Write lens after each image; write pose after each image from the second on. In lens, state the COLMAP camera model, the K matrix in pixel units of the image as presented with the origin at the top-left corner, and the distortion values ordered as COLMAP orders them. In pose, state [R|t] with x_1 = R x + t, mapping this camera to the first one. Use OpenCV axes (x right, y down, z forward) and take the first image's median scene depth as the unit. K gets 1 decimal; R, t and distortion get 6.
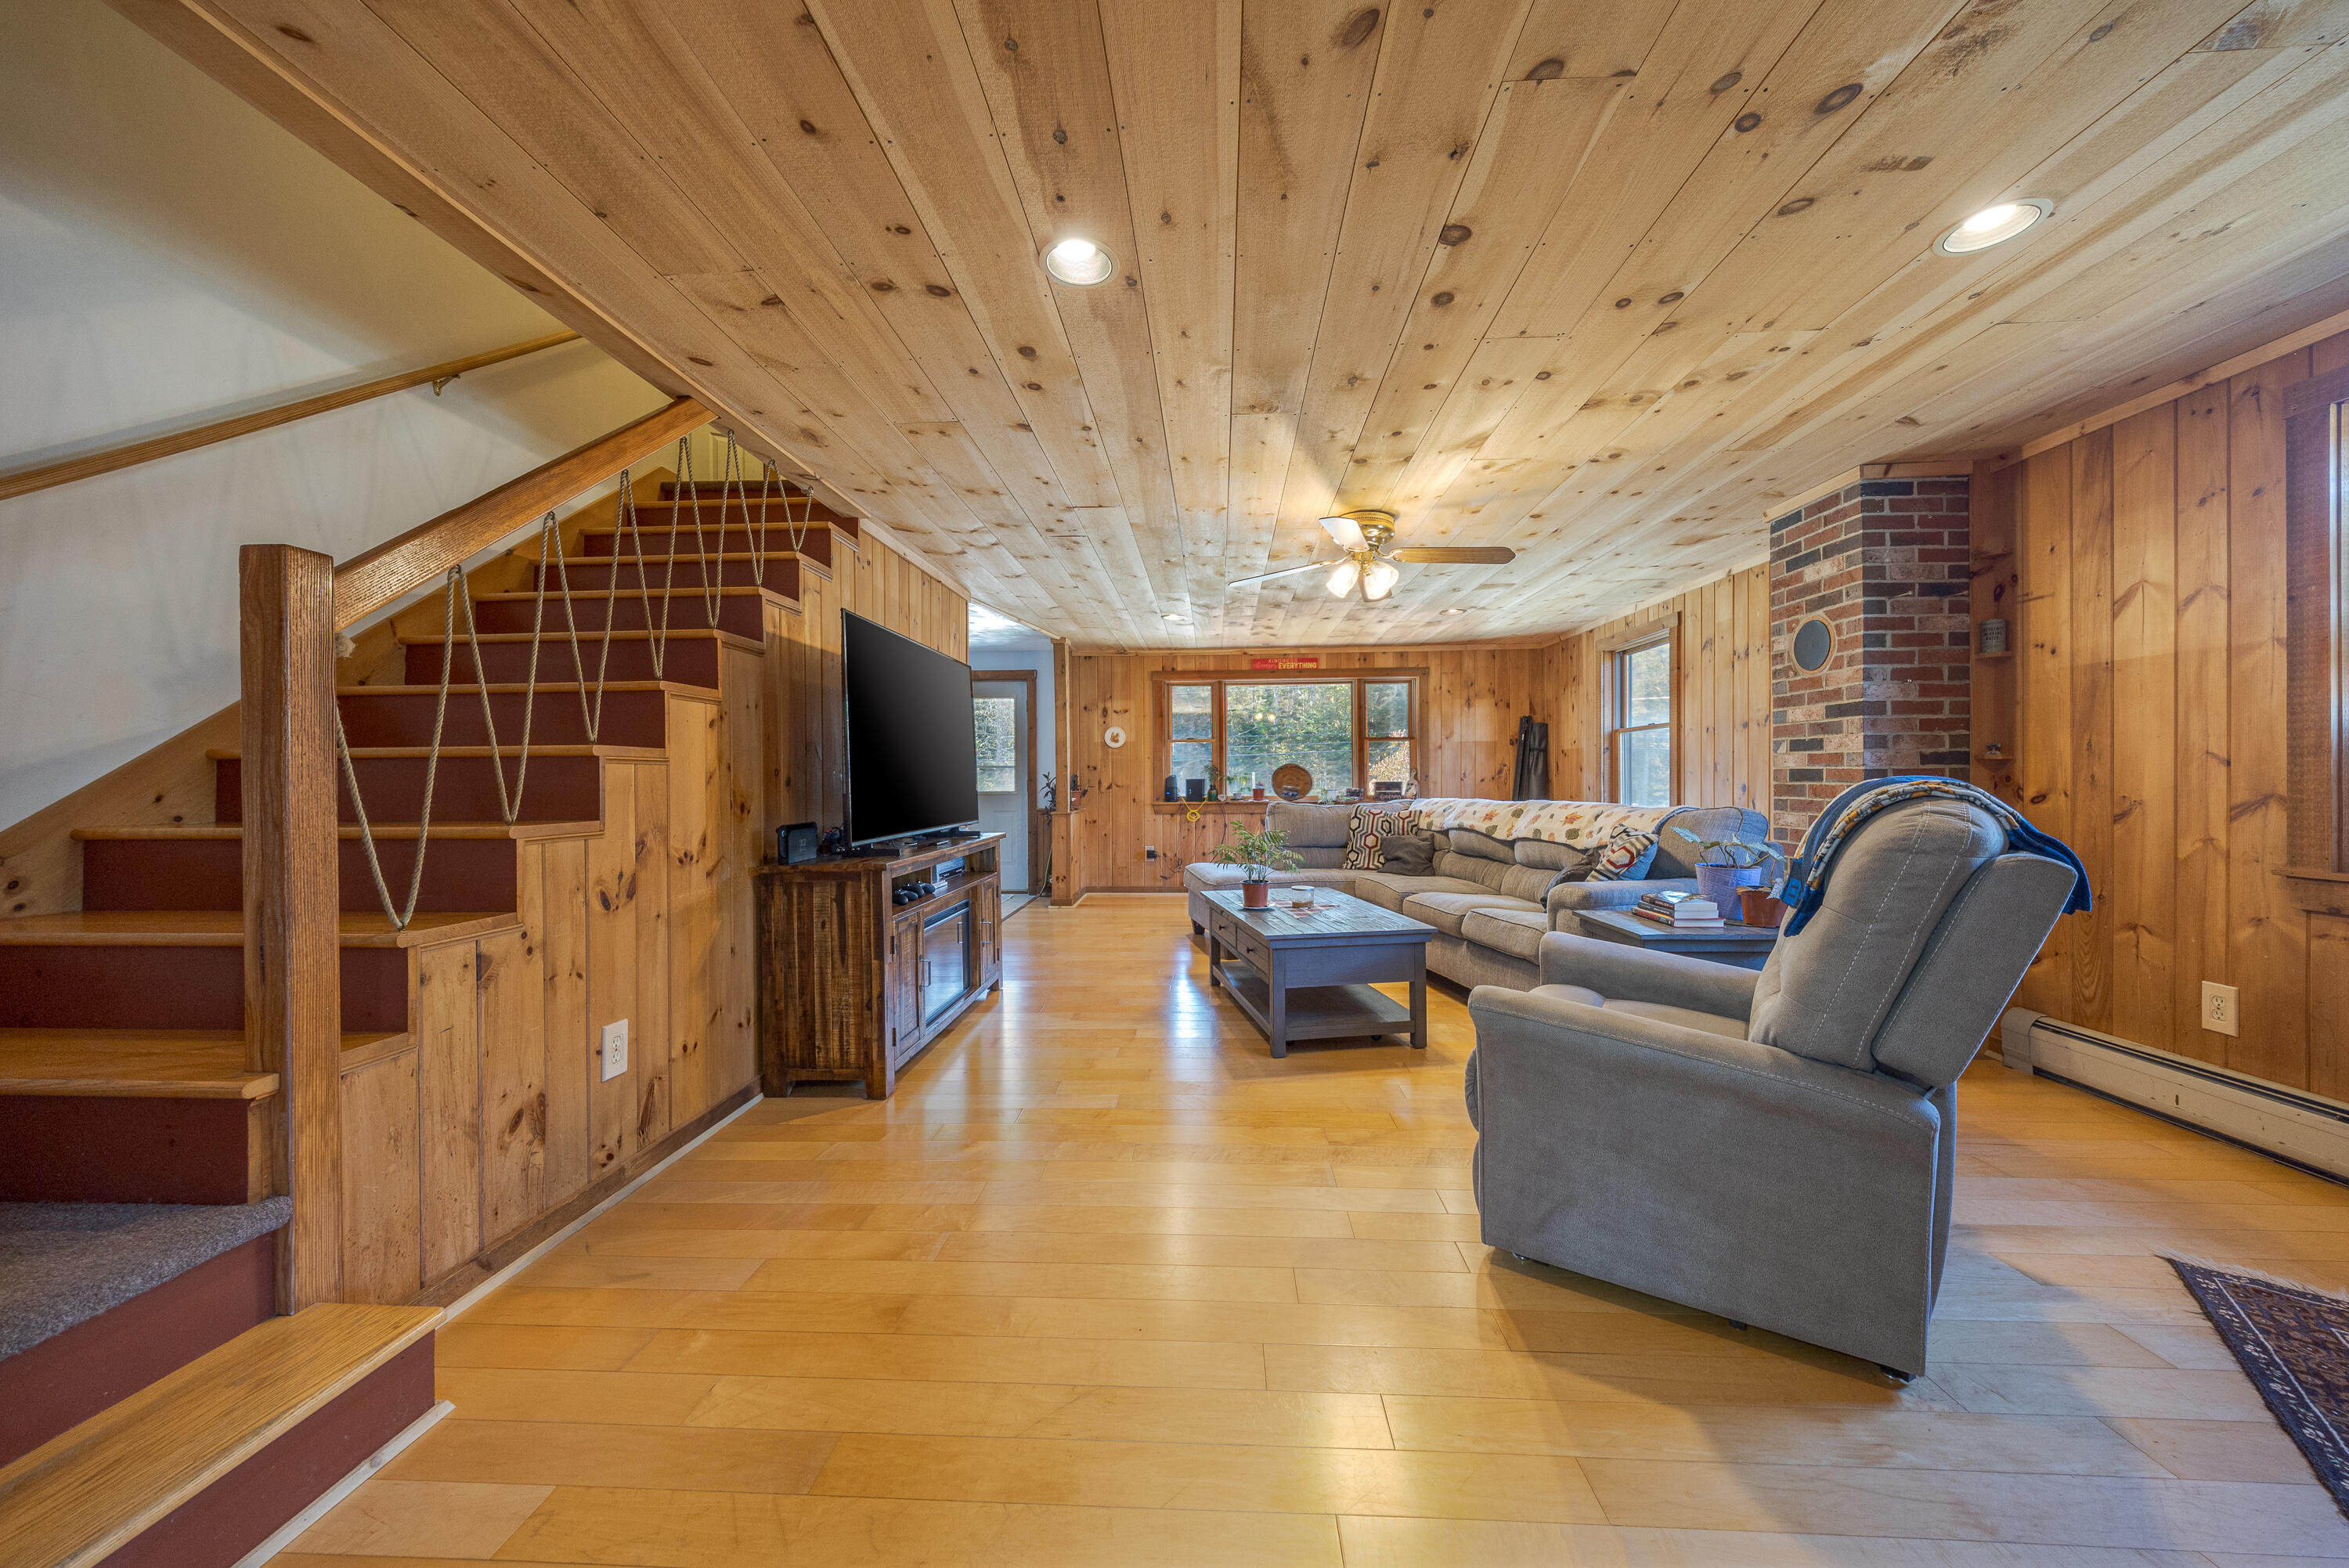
lens RADIAL K [[839.0, 0, 1179.3], [0, 839.0, 784.8], [0, 0, 1]] dist [-0.003049, -0.000042]
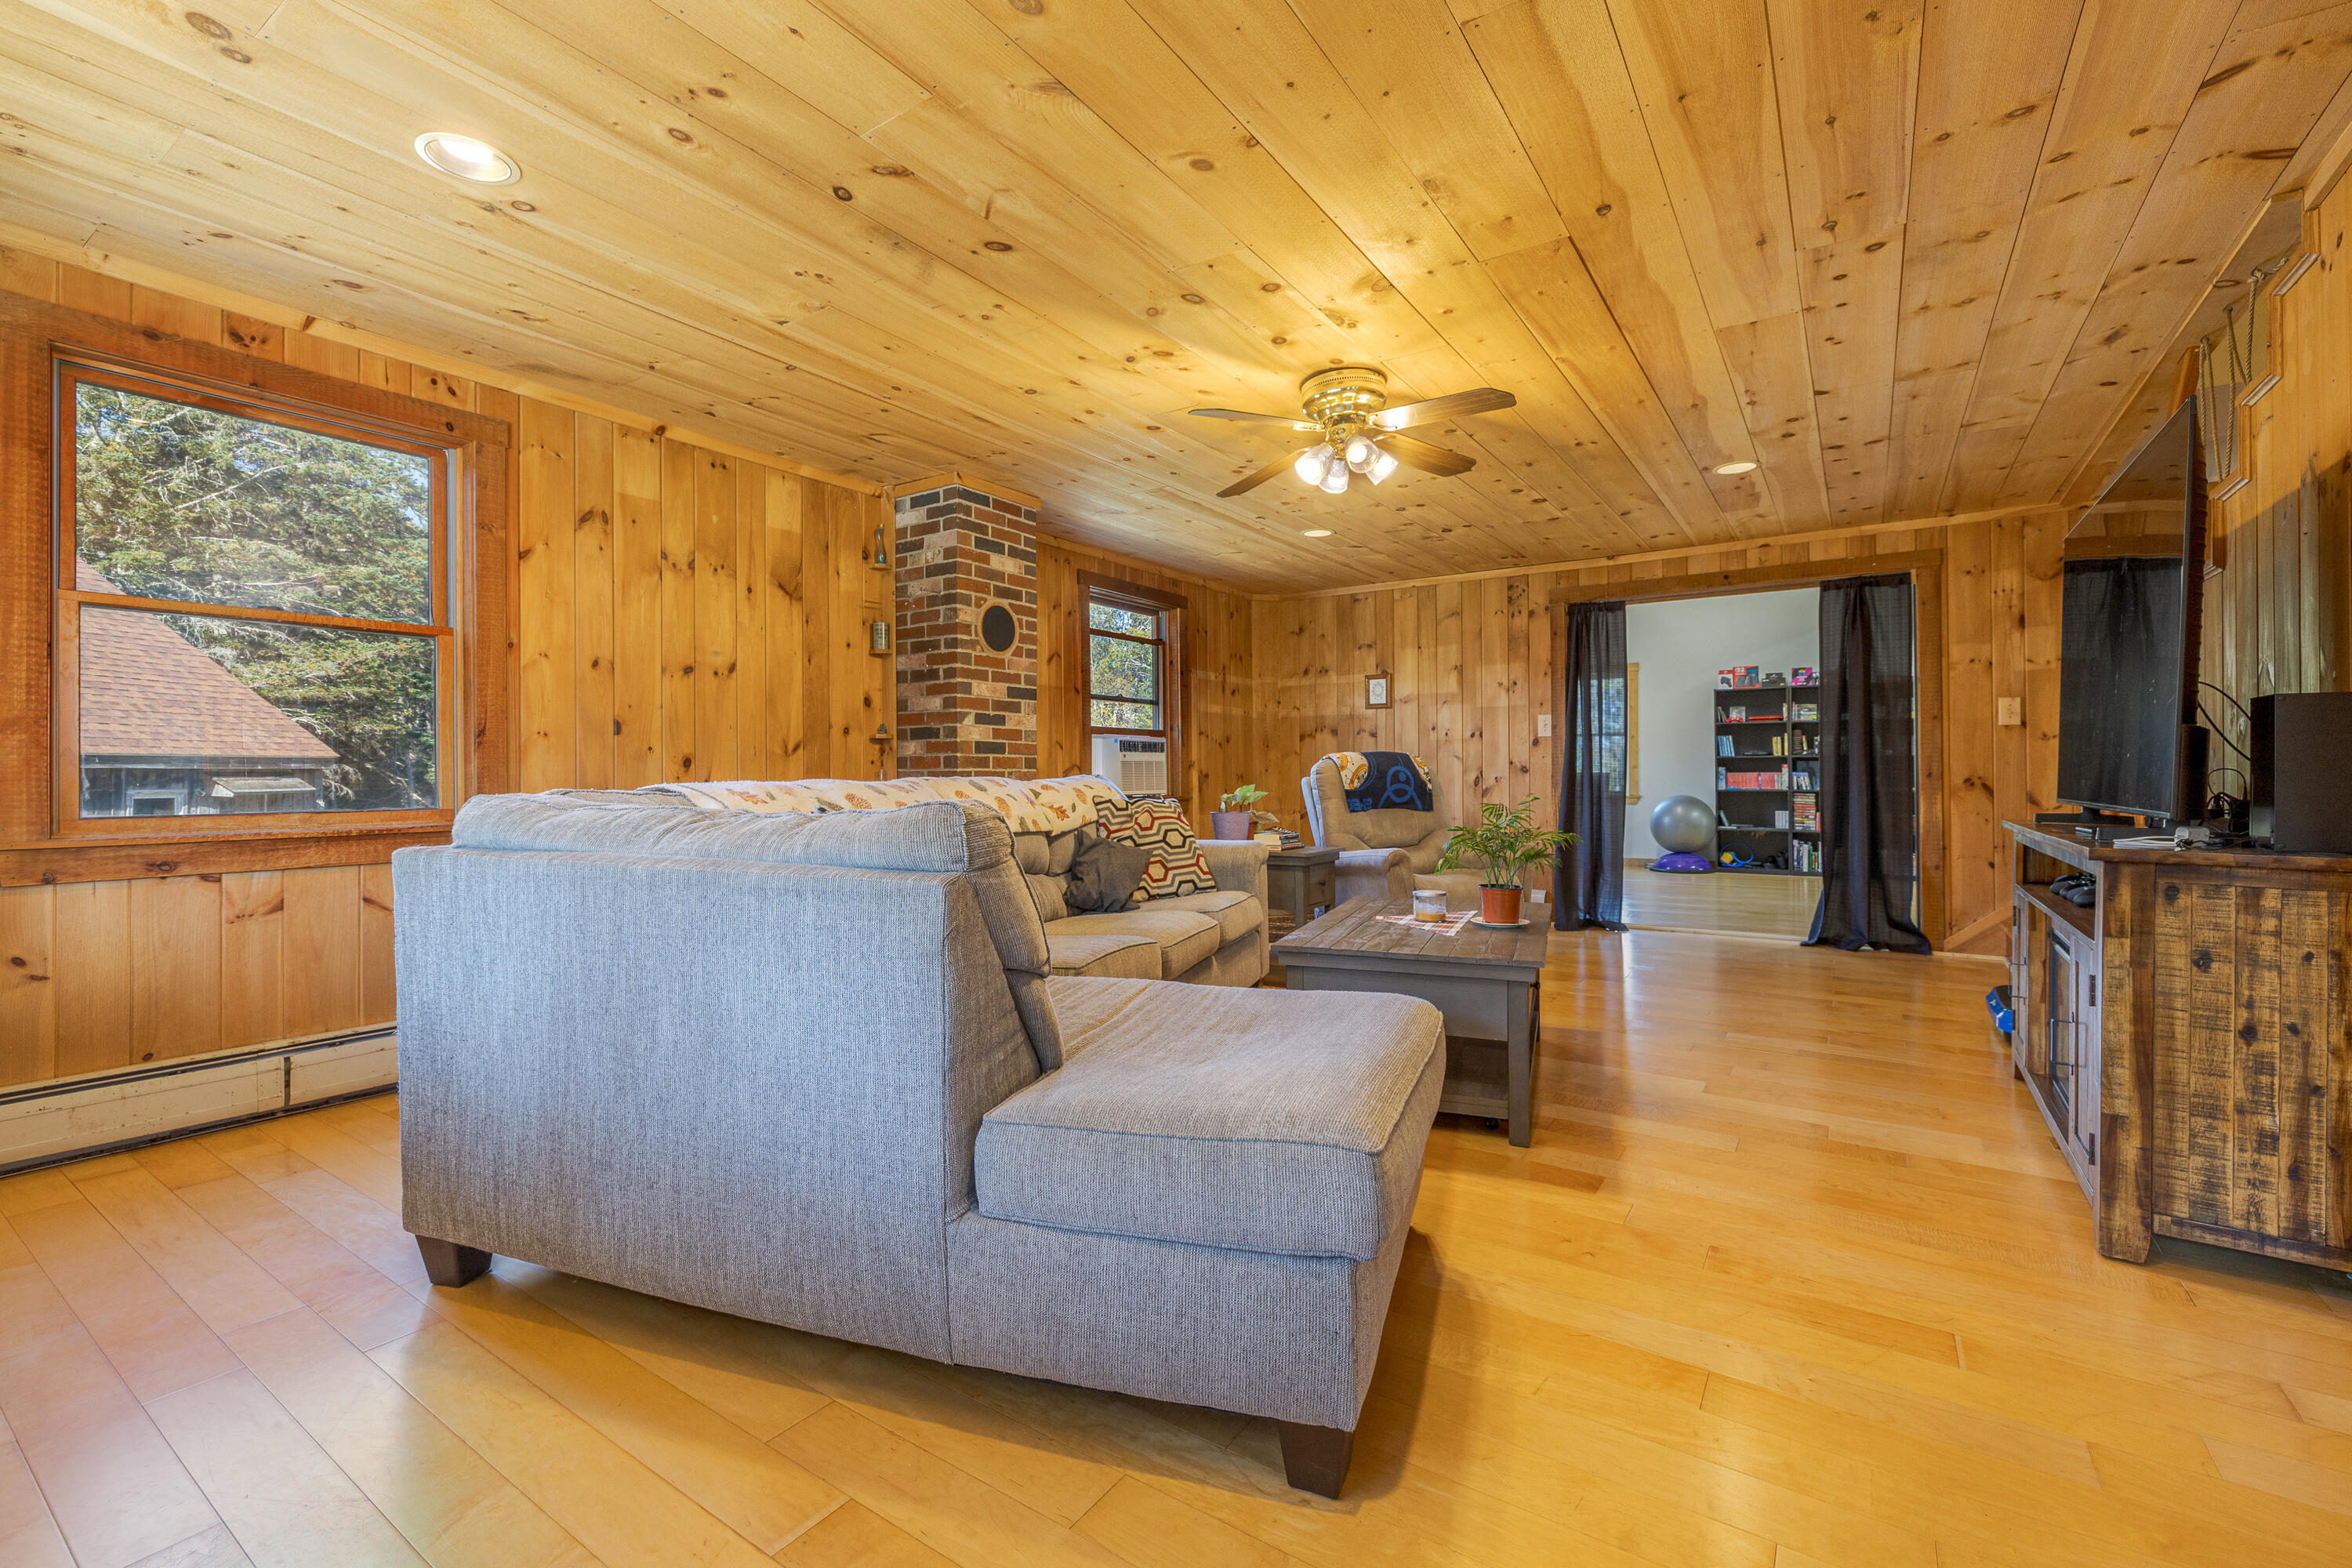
lens RADIAL K [[996.3, 0, 1183.0], [0, 996.3, 776.0], [0, 0, 1]] dist [-0.001594, 0.000178]
pose [[-0.856076, 0.004794, 0.516828, -0.118073], [0.008805, 0.999947, 0.005310, 0.020333], [-0.516775, 0.009097, -0.856073, 2.003905]]
